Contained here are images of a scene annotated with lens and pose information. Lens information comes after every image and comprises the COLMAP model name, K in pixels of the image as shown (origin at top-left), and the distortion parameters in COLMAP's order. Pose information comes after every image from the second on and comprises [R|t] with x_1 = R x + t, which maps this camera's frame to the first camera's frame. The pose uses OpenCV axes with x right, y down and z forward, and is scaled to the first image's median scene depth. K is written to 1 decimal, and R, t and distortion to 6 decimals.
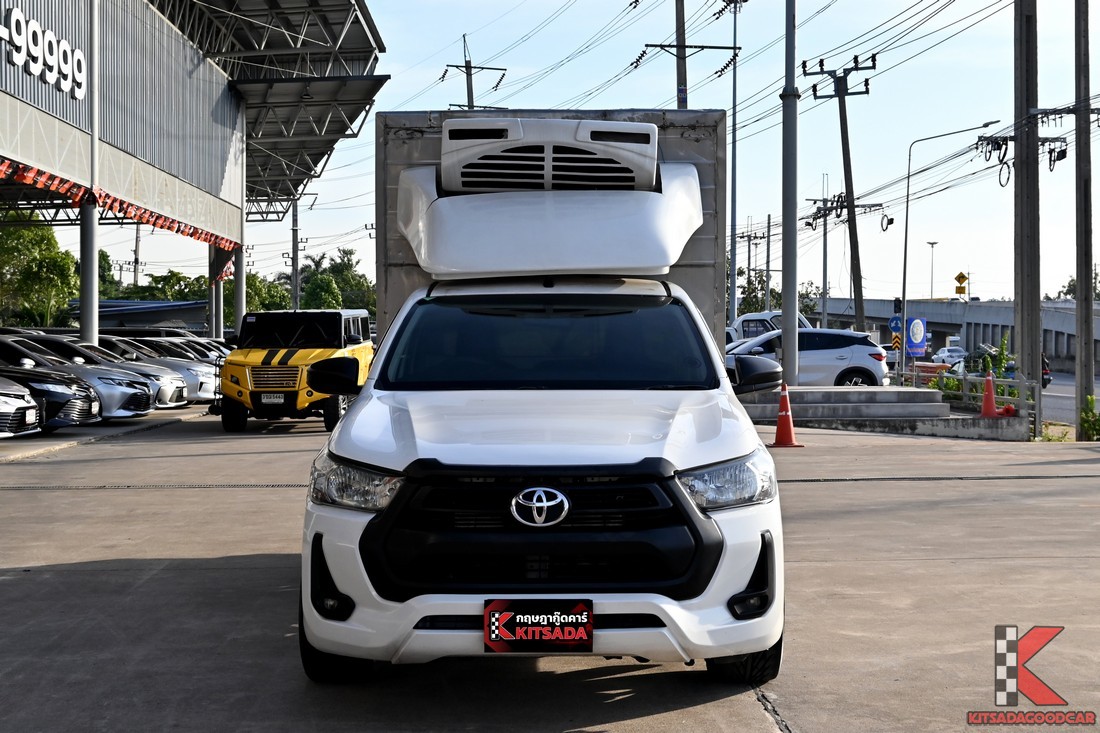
lens RADIAL K [[1443.8, 0, 550.0], [0, 1443.8, 366.5], [0, 0, 1]] dist [0.000034, 0.024591]
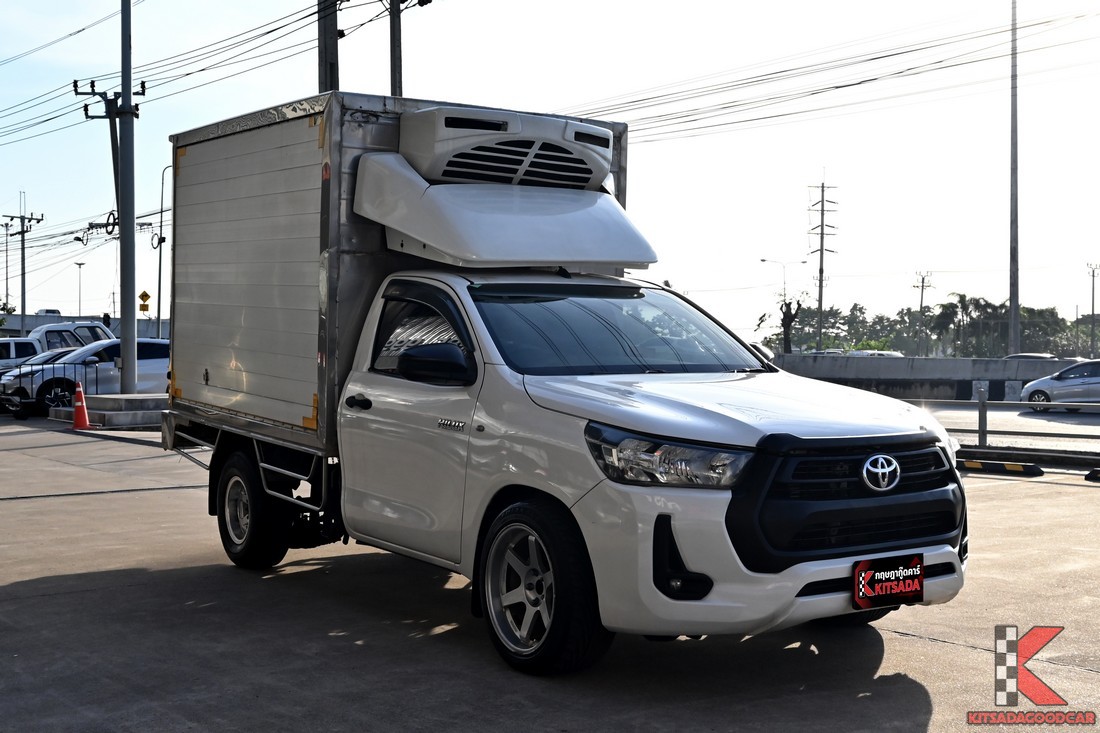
lens RADIAL K [[1332.5, 0, 550.0], [0, 1332.5, 366.5], [0, 0, 1]] dist [-0.019271, 0.009566]
pose [[0.833377, -0.005910, 0.552673, -0.521570], [0.011026, 0.999922, -0.005933, 0.013625], [-0.552595, 0.011038, 0.833377, 0.202284]]
